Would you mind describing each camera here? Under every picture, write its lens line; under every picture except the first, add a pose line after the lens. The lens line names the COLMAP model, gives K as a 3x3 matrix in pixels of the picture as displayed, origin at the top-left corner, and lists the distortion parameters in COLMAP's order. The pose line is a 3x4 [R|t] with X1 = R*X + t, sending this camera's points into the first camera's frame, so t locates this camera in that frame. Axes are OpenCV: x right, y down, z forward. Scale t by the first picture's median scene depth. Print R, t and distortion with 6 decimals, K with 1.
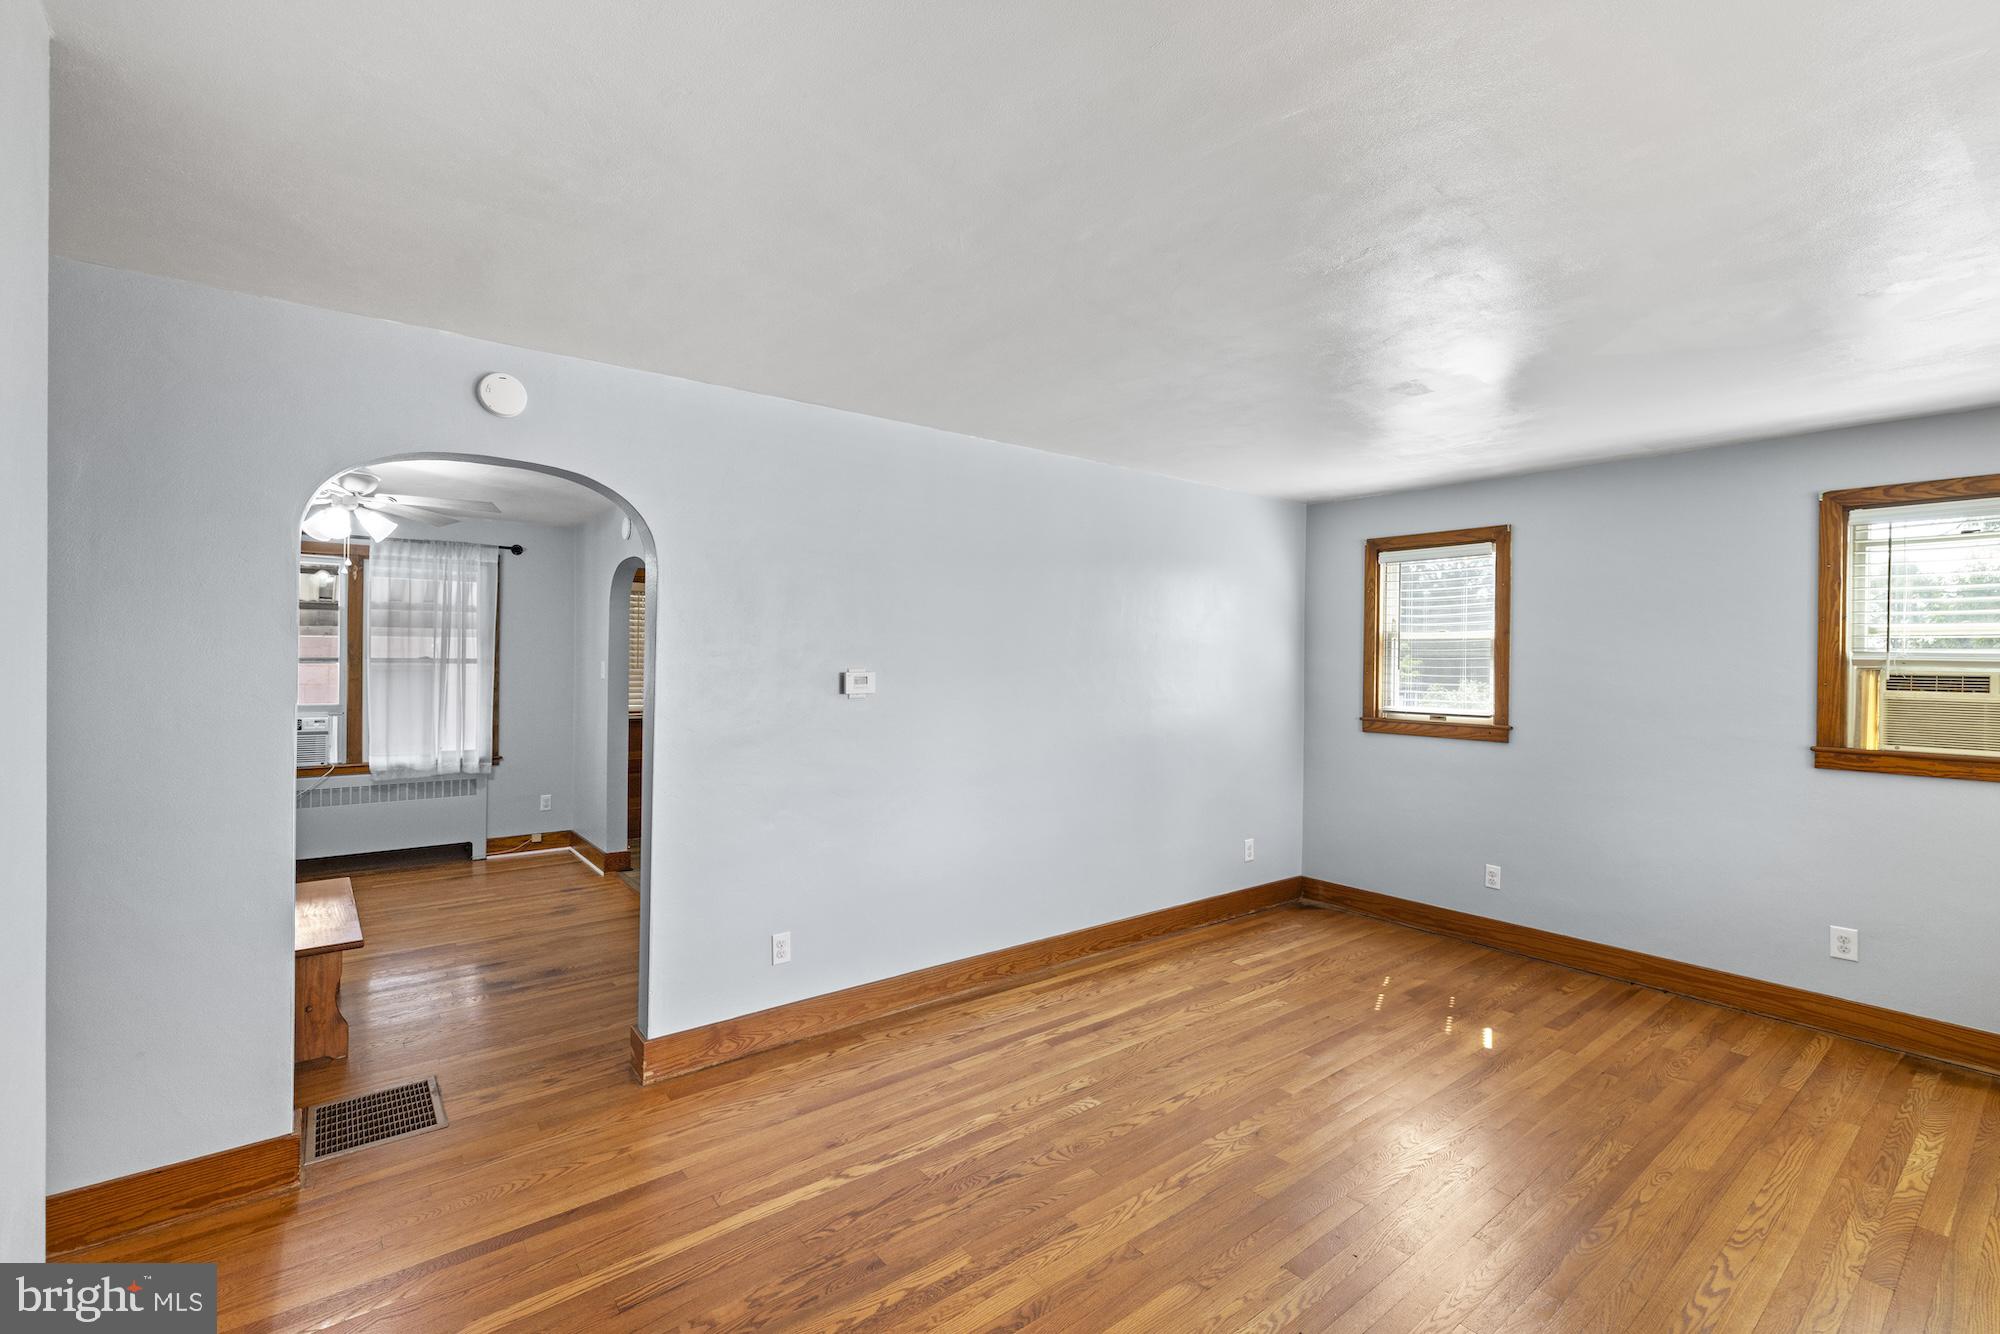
lens RADIAL K [[871.8, 0, 1001.1], [0, 871.8, 661.4], [0, 0, 1]] dist [-0.000155, -0.000085]
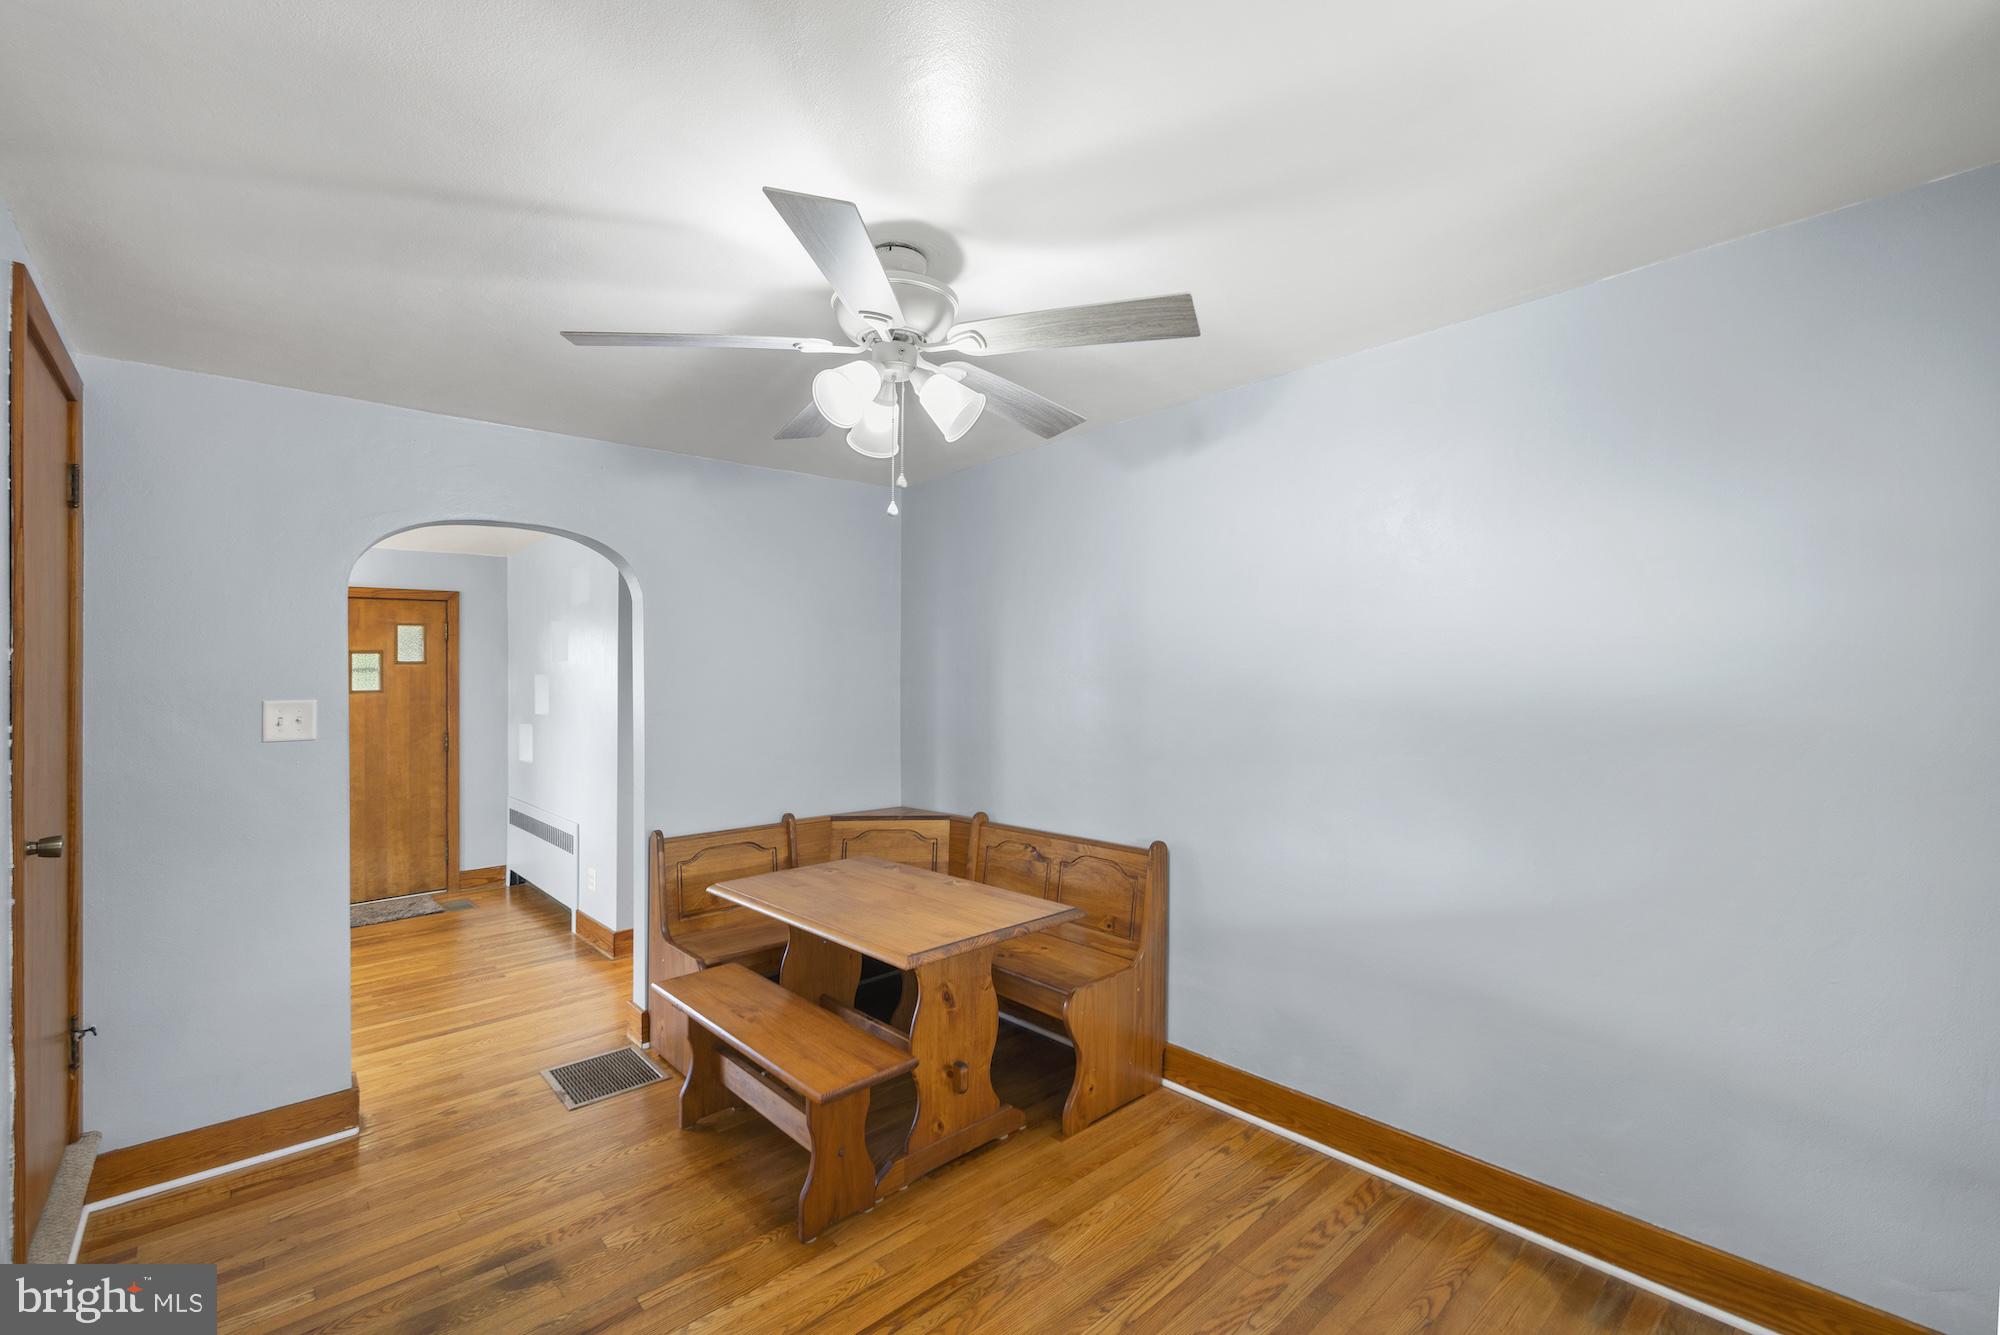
lens RADIAL K [[843.6, 0, 988.6], [0, 843.6, 659.8], [0, 0, 1]] dist [-0.001359, 0.000042]
pose [[-0.998079, 0.007400, -0.061513, -1.222220], [0.008566, 0.999788, -0.018718, -0.015594], [0.061362, -0.019209, -0.997931, 2.279488]]
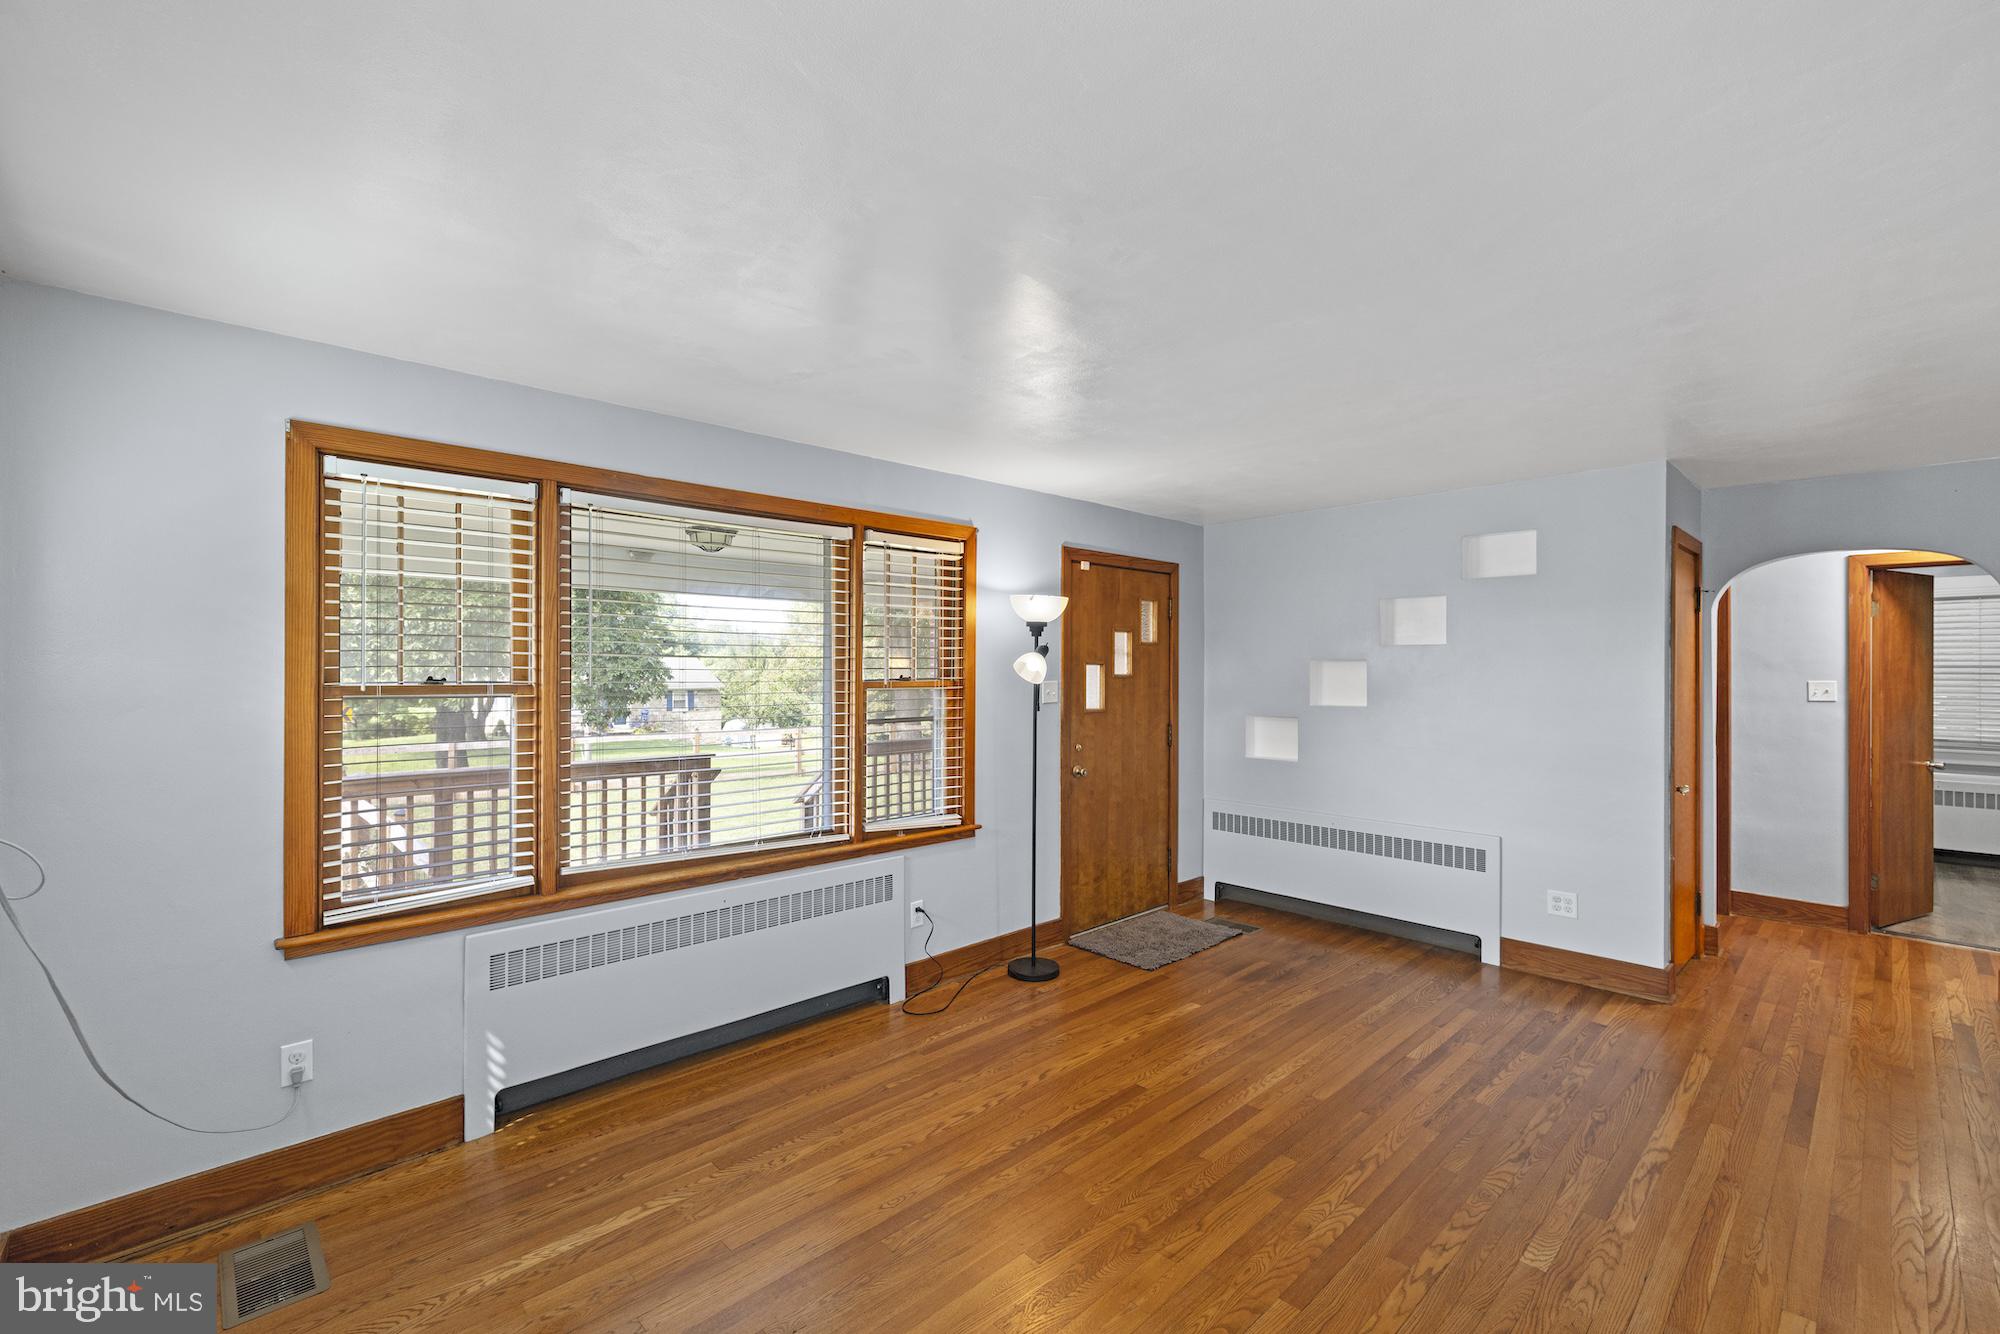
lens RADIAL K [[843.6, 0, 988.6], [0, 843.6, 659.3], [0, 0, 1]] dist [-0.001359, 0.000042]
pose [[-0.996583, -0.011461, -0.081794, 0.702777], [-0.010766, 0.999902, -0.008938, -0.006047], [0.081888, -0.008026, -0.996609, 1.857909]]
